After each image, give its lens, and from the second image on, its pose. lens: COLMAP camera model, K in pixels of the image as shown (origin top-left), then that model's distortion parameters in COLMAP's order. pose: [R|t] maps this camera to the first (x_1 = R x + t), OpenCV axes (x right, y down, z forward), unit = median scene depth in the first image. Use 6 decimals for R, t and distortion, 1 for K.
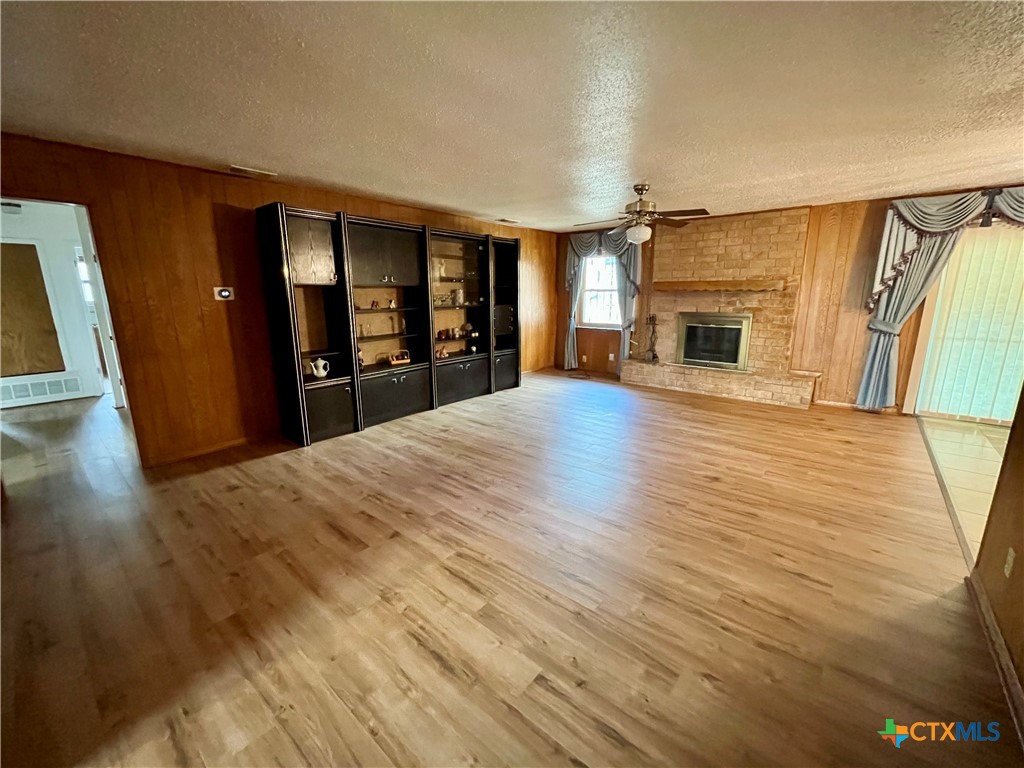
lens RADIAL K [[417.9, 0, 512.0], [0, 417.9, 384.0], [0, 0, 1]] dist [-0.000010, 0.000038]
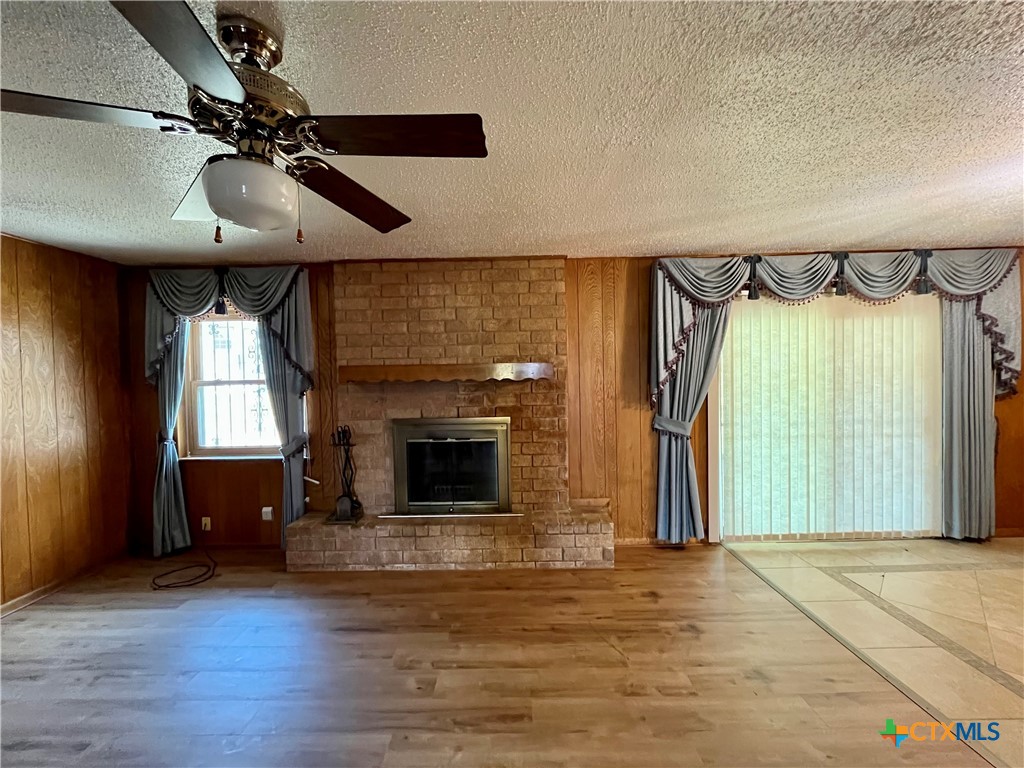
lens RADIAL K [[417.9, 0, 512.0], [0, 417.9, 384.0], [0, 0, 1]] dist [-0.000010, 0.000038]
pose [[0.767727, -0.025531, 0.640268, 0.178939], [0.152697, 0.977710, -0.144107, -0.119801], [-0.622317, 0.208402, 0.754513, 0.500051]]
